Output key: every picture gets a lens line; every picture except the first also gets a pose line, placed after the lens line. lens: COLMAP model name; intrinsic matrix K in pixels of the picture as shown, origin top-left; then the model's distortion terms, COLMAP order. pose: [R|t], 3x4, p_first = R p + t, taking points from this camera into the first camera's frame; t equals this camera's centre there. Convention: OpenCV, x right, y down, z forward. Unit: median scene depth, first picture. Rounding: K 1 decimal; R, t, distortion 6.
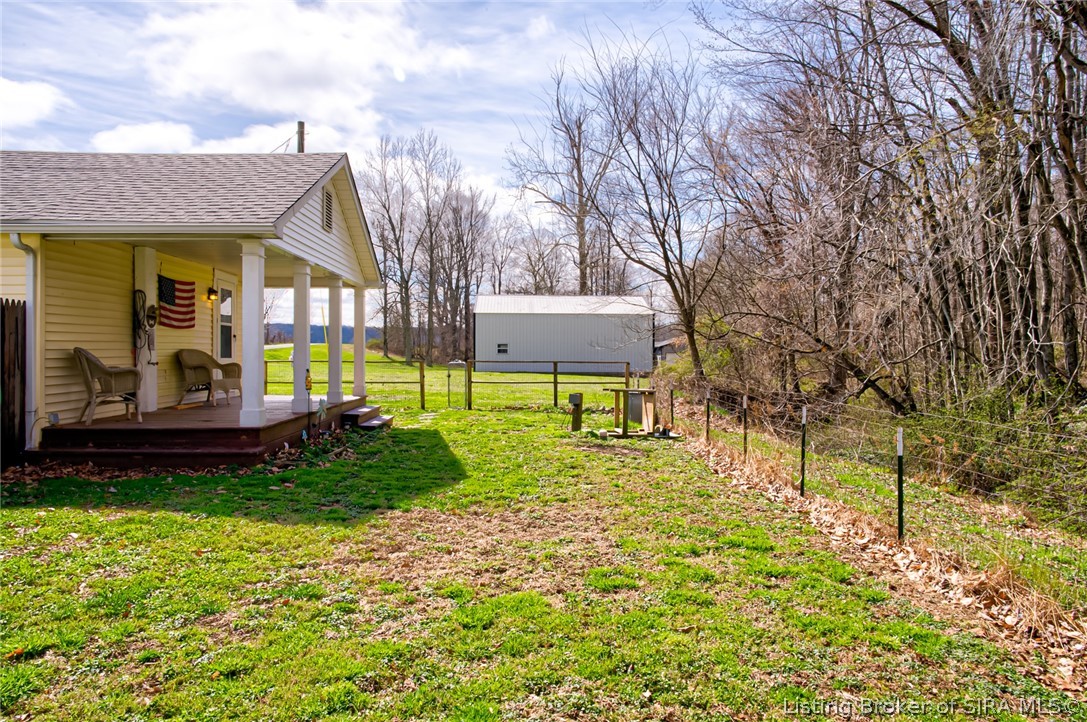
lens RADIAL K [[731.5, 0, 544.1], [0, 731.5, 352.6], [0, 0, 1]] dist [-0.010409, 0.010731]
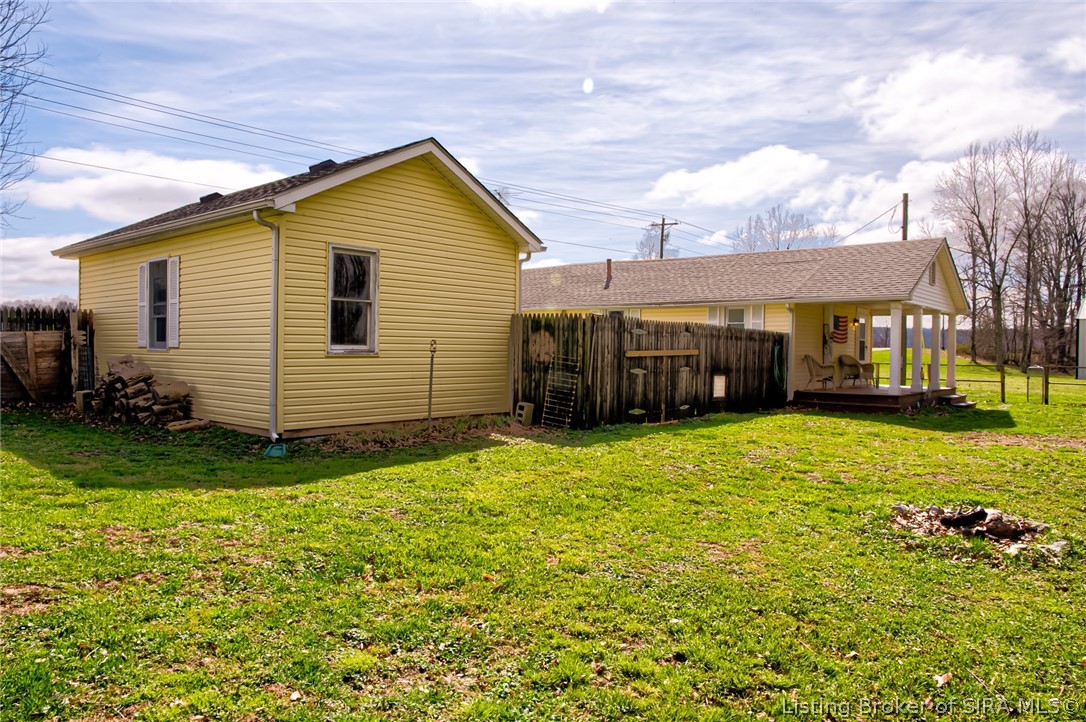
lens RADIAL K [[730.8, 0, 542.8], [0, 730.8, 351.0], [0, 0, 1]] dist [-0.010409, 0.010731]
pose [[0.733209, 0.010817, -0.679917, 0.070071], [-0.015072, 0.999886, -0.000346, -0.001000], [0.679836, 0.010501, 0.733289, -0.312518]]
